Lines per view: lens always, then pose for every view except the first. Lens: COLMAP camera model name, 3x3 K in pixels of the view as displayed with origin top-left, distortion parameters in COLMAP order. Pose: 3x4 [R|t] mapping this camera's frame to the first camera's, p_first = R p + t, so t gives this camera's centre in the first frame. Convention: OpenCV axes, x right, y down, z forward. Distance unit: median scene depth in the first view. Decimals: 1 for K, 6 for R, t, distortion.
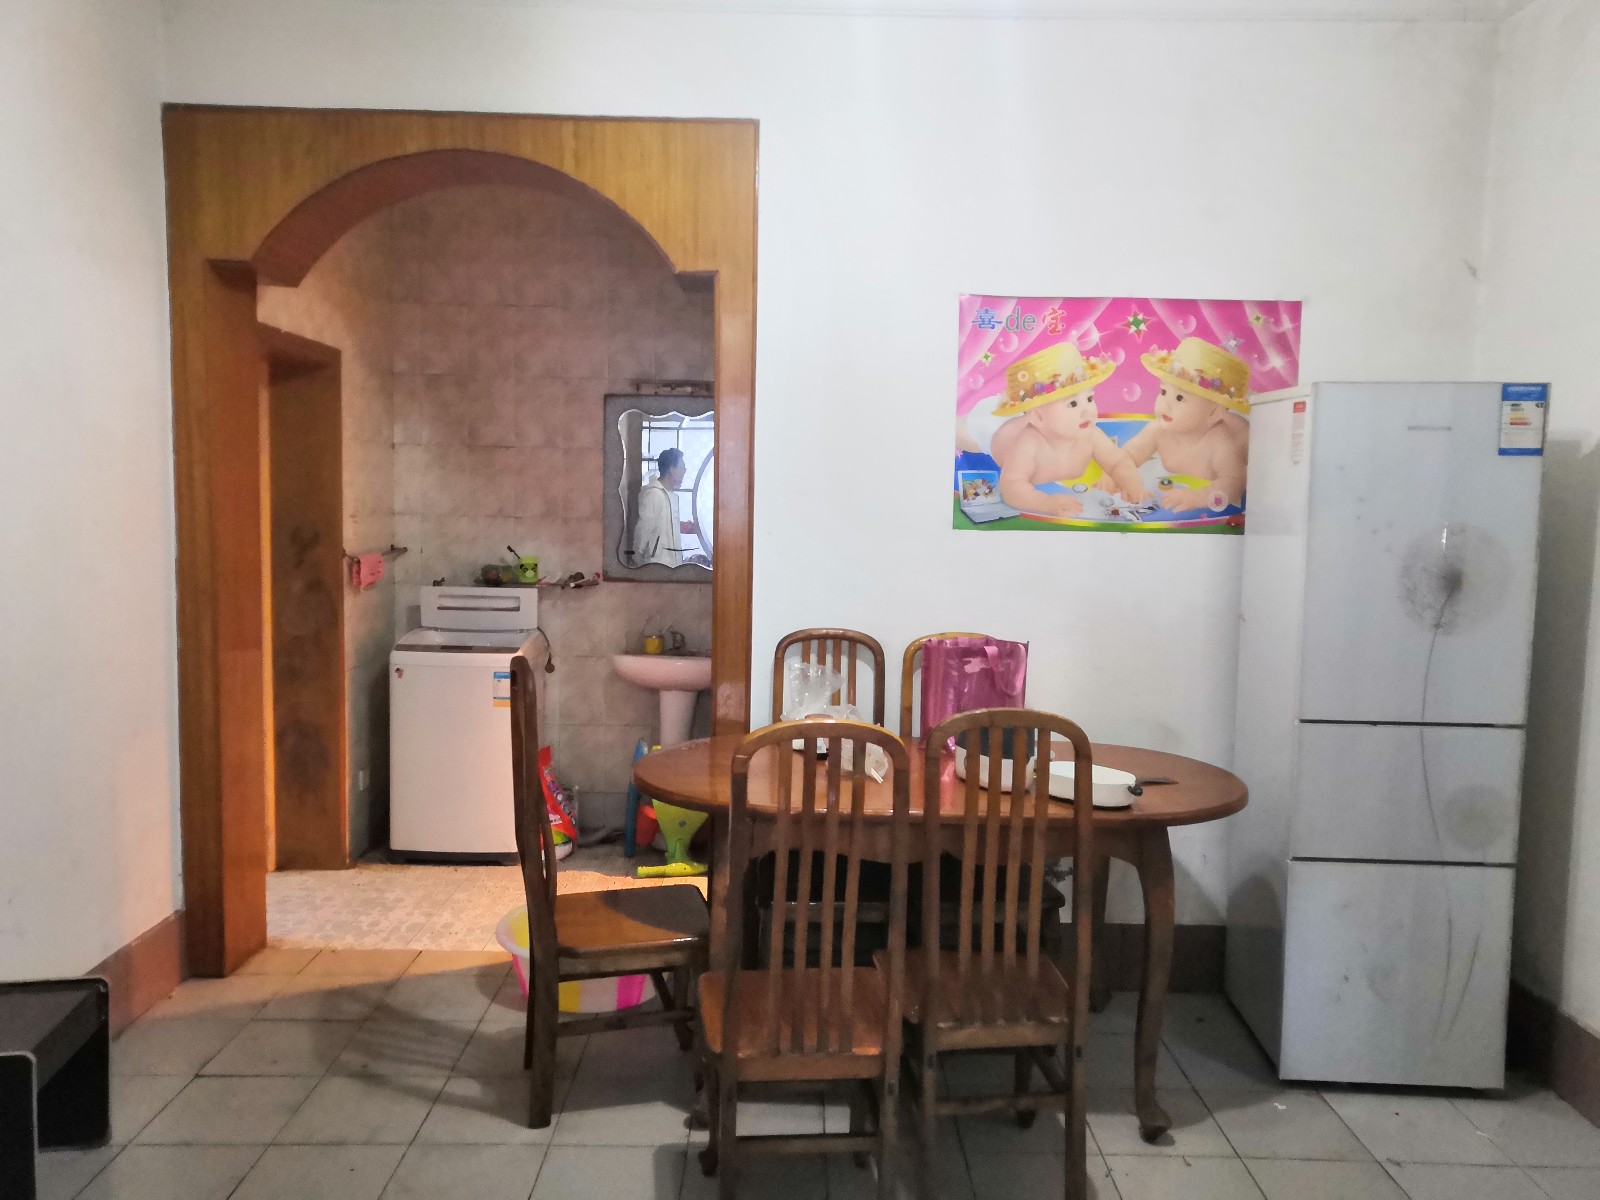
lens RADIAL K [[1214.3, 0, 801.7], [0, 1214.3, 629.1], [0, 0, 1]] dist [-0.020981, 0.050367]
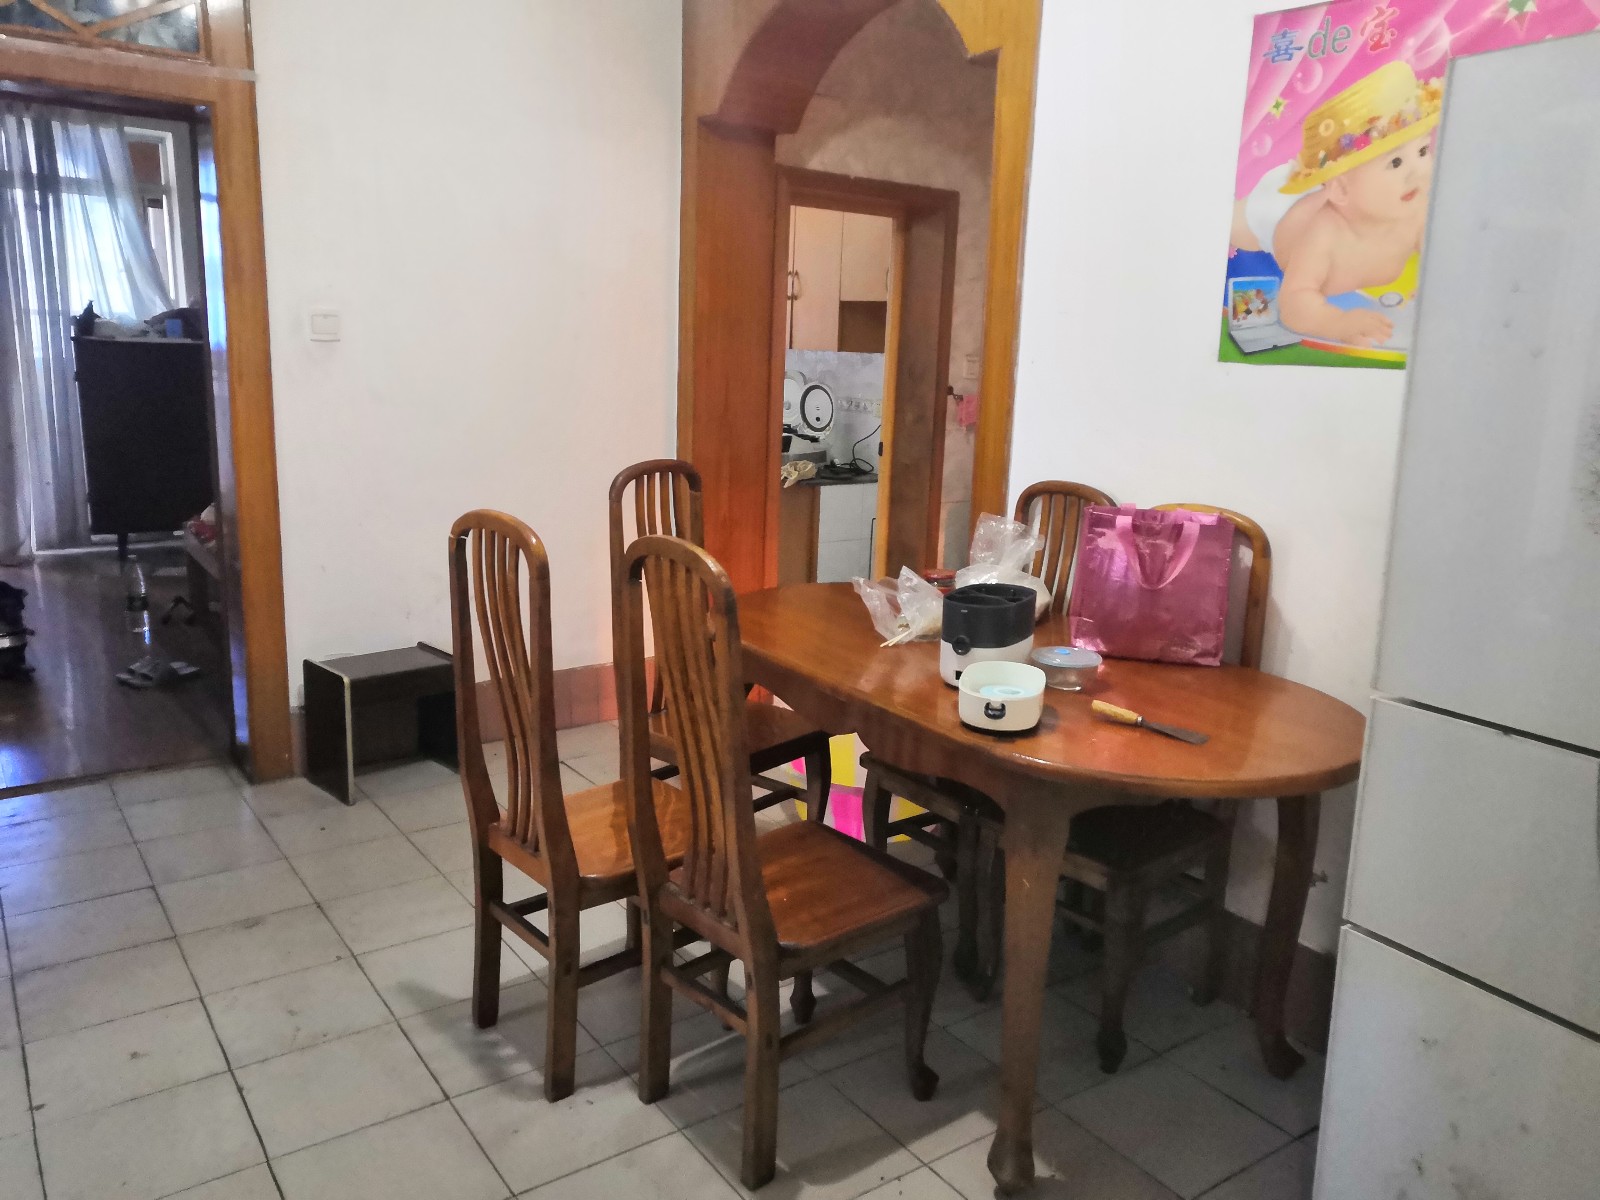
lens RADIAL K [[1214.3, 0, 799.0], [0, 1214.3, 619.6], [0, 0, 1]] dist [-0.020981, 0.050367]
pose [[0.577357, 0.187620, -0.794643, 0.587185], [-0.118545, 0.982190, 0.145771, -0.007010], [0.807840, 0.010040, 0.589316, 0.375891]]
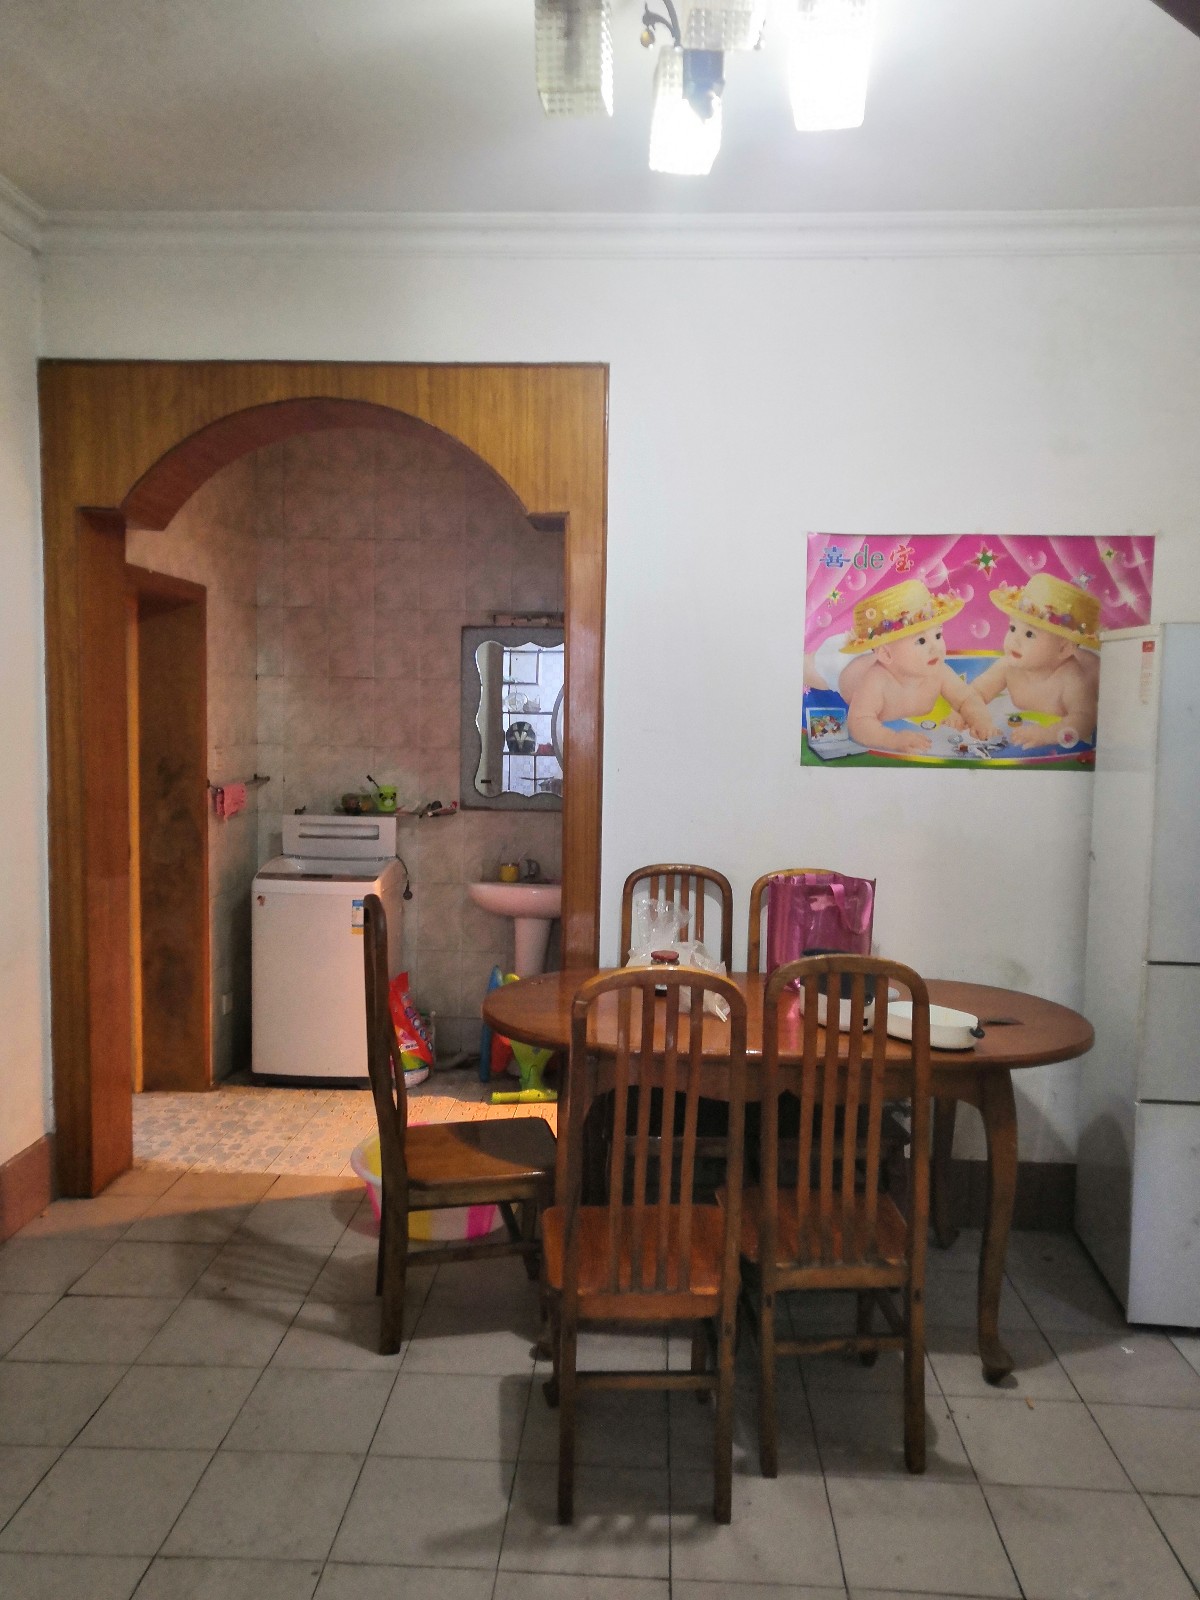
lens RADIAL K [[1214.3, 0, 601.7], [0, 1214.3, 843.8], [0, 0, 1]] dist [-0.020981, 0.050367]
pose [[0.998714, 0.002145, -0.050662, 0.010953], [-0.002308, 0.999992, -0.003150, -0.014120], [0.050655, 0.003263, 0.998711, -0.013503]]
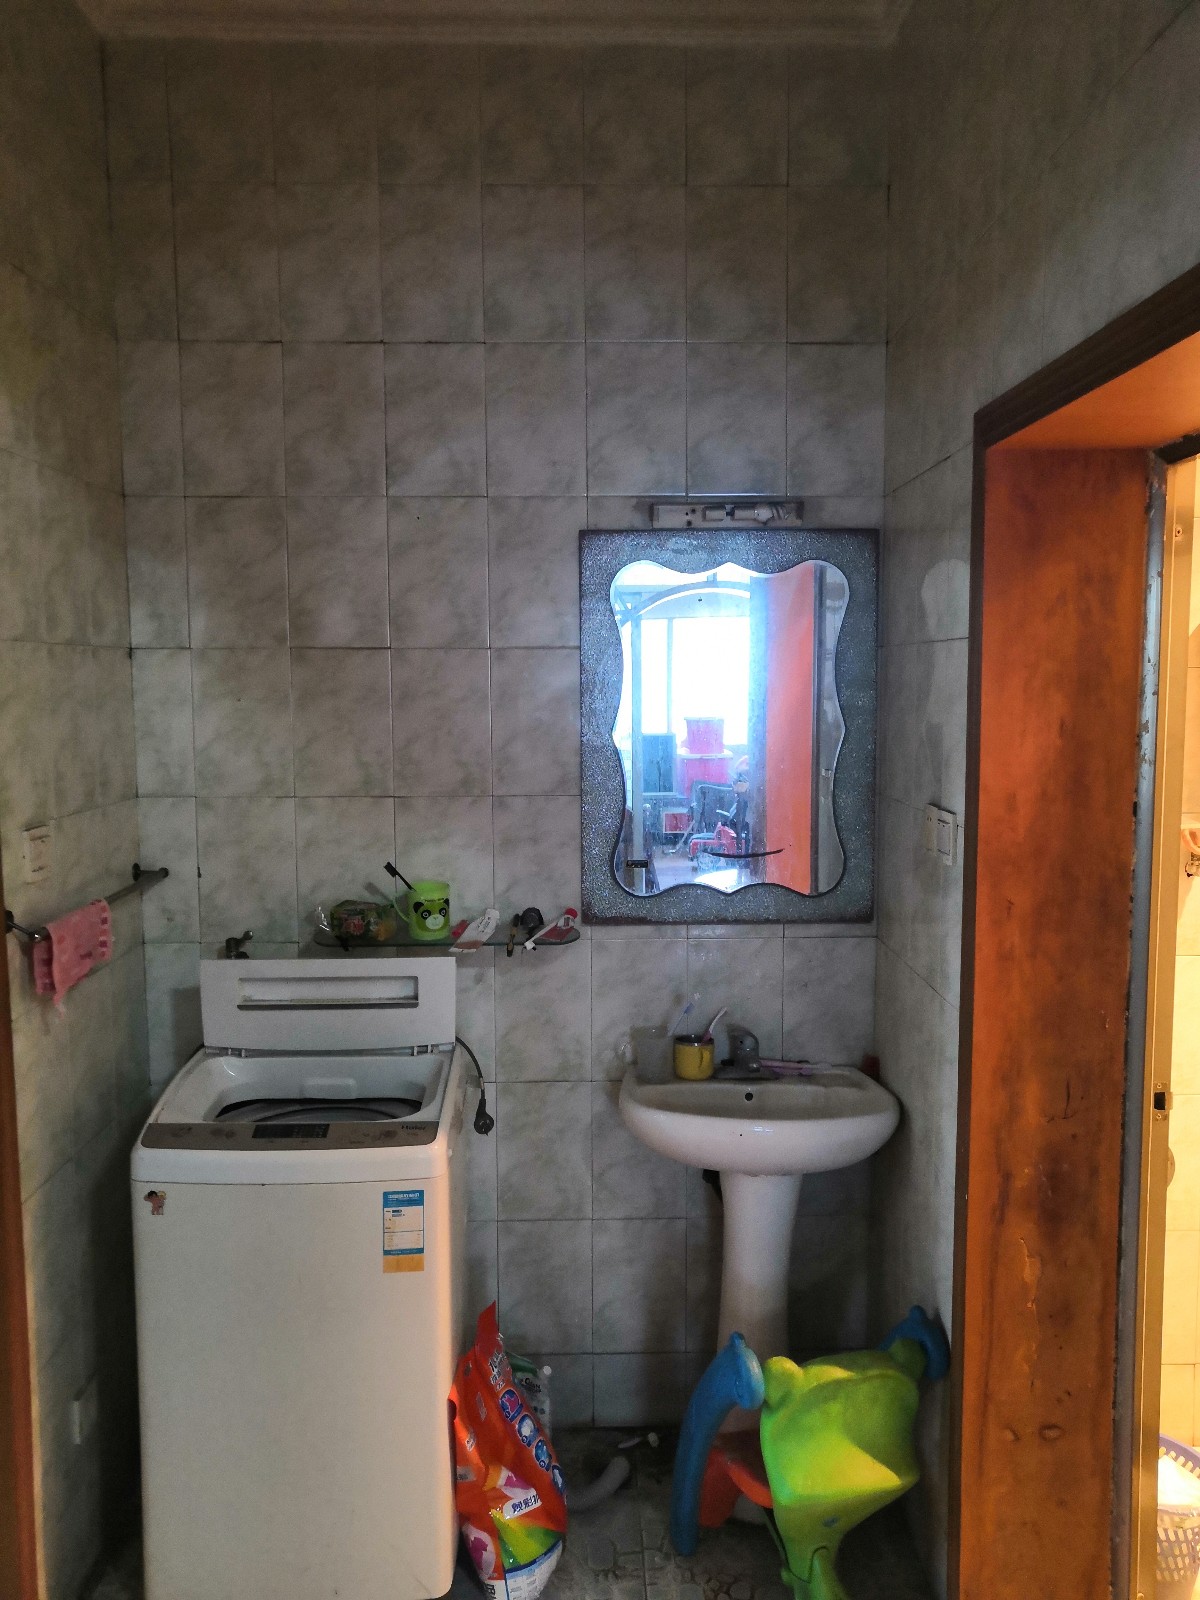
lens RADIAL K [[1214.3, 0, 584.0], [0, 1214.3, 841.5], [0, 0, 1]] dist [-0.020981, 0.050367]
pose [[0.999560, -0.029187, 0.005296, -0.293431], [0.029139, 0.999535, 0.009000, -0.136361], [-0.005556, -0.008842, 0.999945, 0.933306]]
